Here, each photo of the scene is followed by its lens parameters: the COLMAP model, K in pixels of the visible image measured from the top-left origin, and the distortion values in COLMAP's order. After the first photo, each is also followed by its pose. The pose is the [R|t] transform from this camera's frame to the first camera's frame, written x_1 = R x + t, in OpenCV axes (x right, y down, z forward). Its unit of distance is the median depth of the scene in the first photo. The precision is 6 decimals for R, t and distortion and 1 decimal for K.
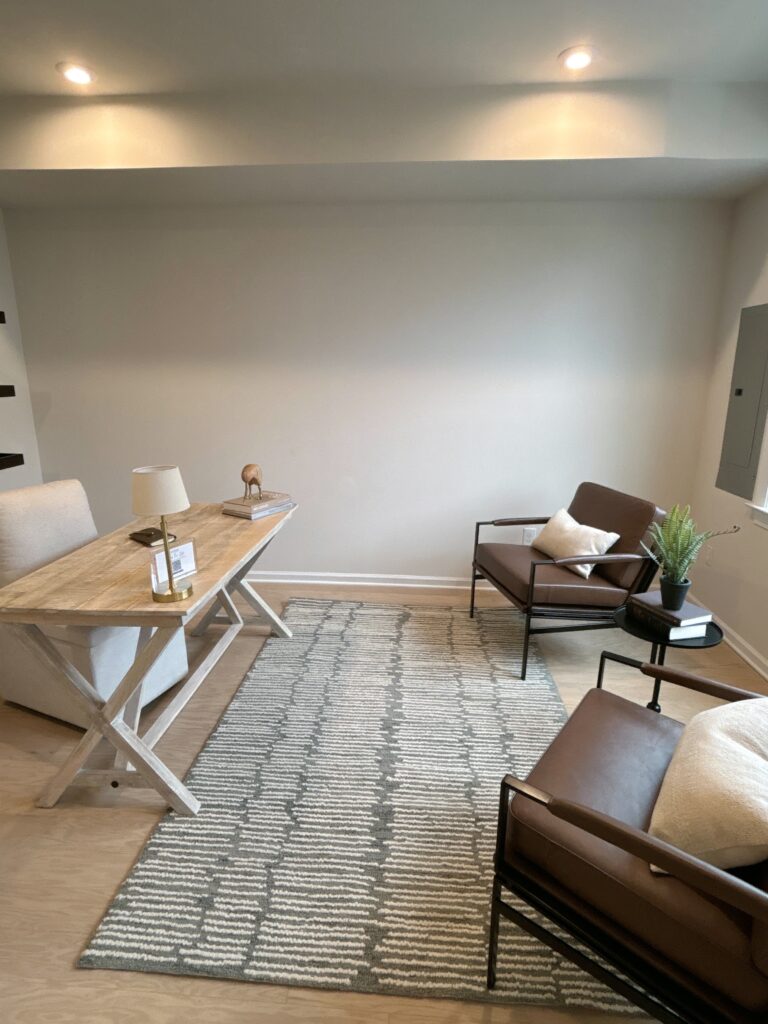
lens RADIAL K [[550.6, 0, 384.7], [0, 550.6, 512.2], [0, 0, 1]] dist [0.004425, -0.000093]
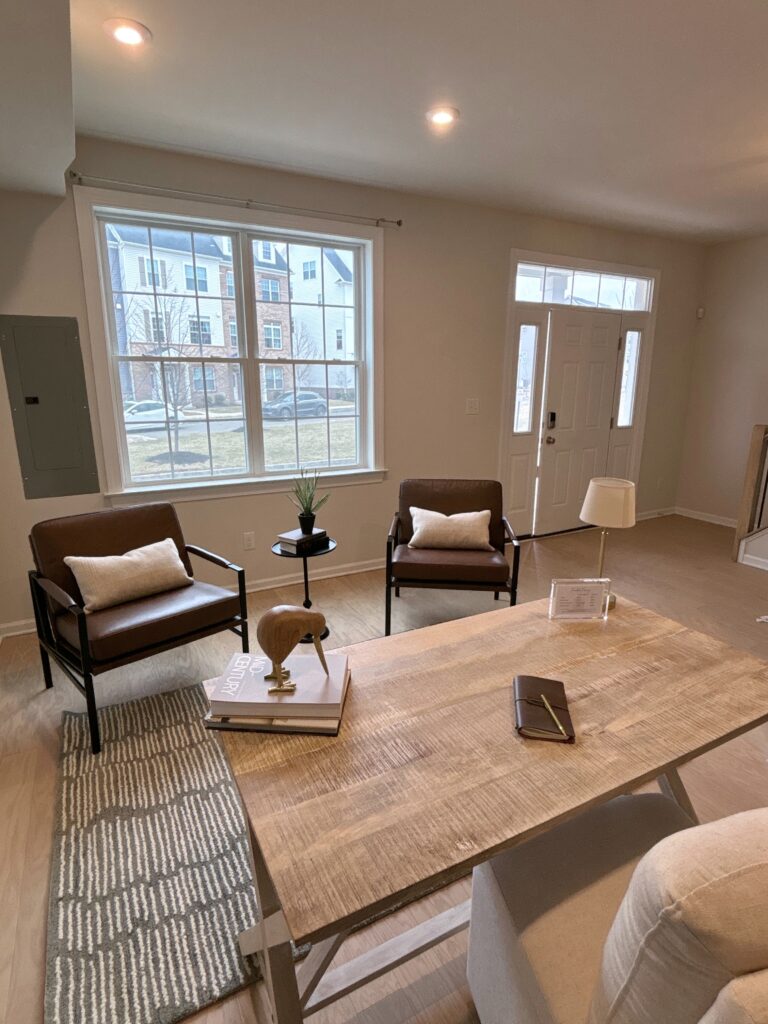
lens RADIAL K [[550.6, 0, 394.1], [0, 550.6, 509.4], [0, 0, 1]] dist [0.004425, -0.000093]
pose [[-0.546808, -0.206087, 0.811498, -0.812666], [0.203291, 0.907549, 0.367462, -0.388382], [-0.812203, 0.365902, -0.454359, 1.421176]]
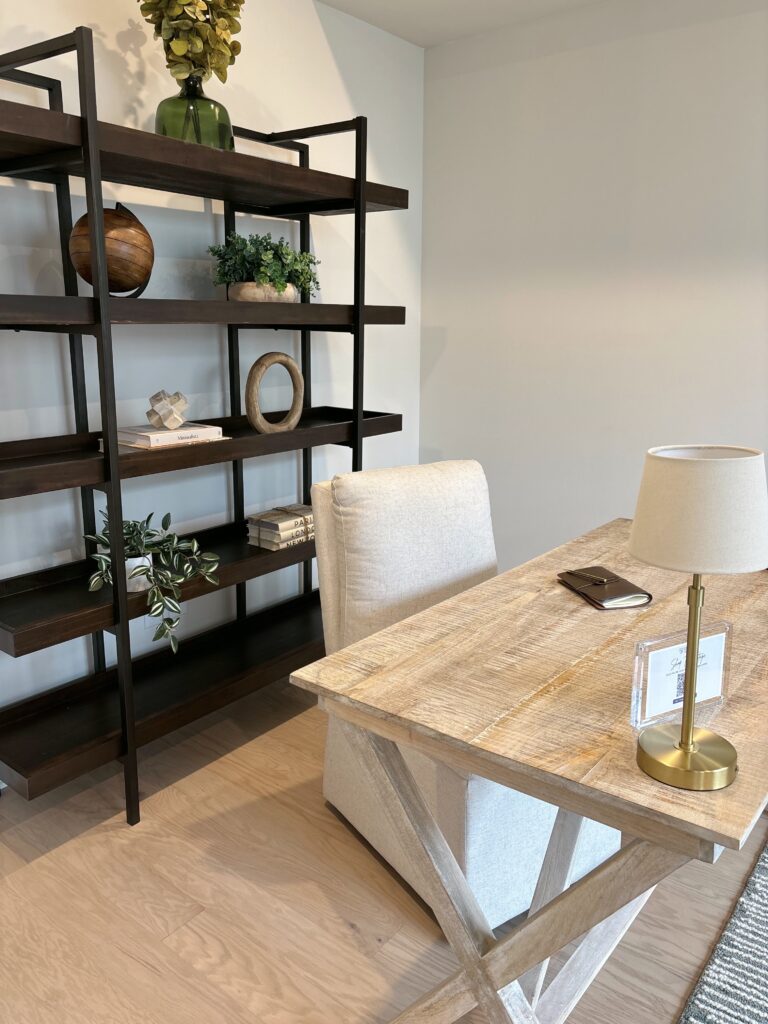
lens RADIAL K [[782.4, 0, 382.3], [0, 782.4, 502.9], [0, 0, 1]] dist [0.032198, -0.020560]
pose [[0.828057, 0.120641, -0.547510, -0.227281], [-0.137075, 0.990500, 0.010940, -0.012823], [0.543629, 0.065991, 0.836728, 0.316824]]
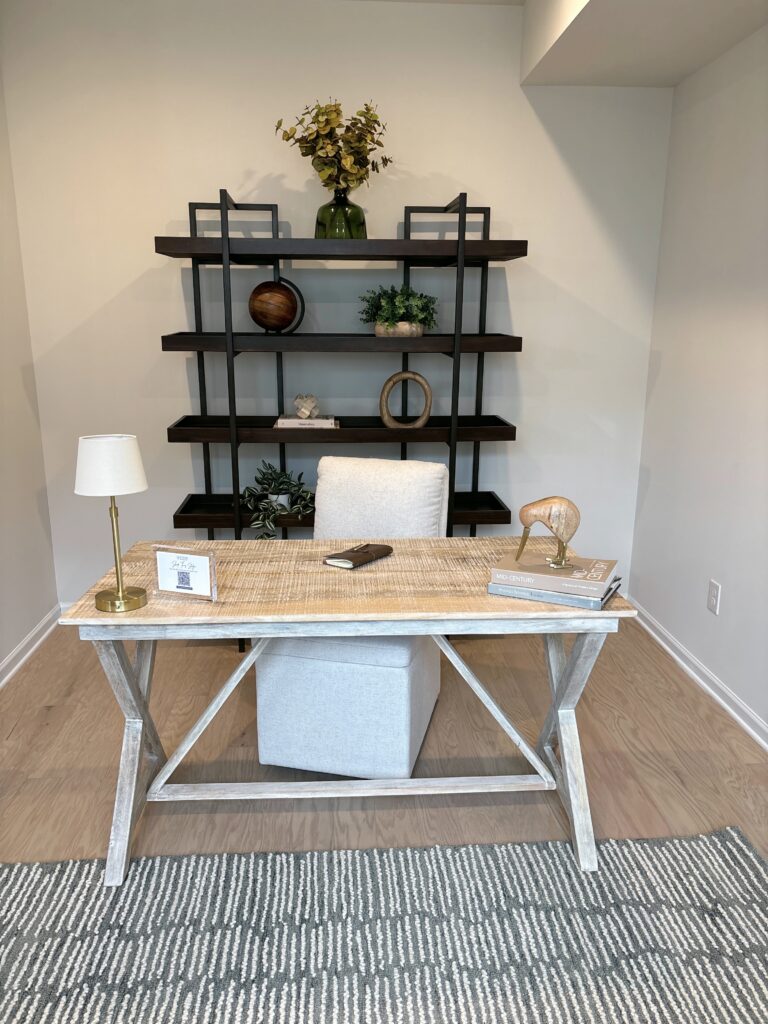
lens RADIAL K [[782.4, 0, 381.0], [0, 782.4, 506.5], [0, 0, 1]] dist [0.032198, -0.020560]
pose [[0.123377, 0.224053, -0.966736, 0.573973], [-0.245998, 0.950678, 0.188937, -0.228094], [0.961386, 0.214504, 0.172408, 0.933087]]
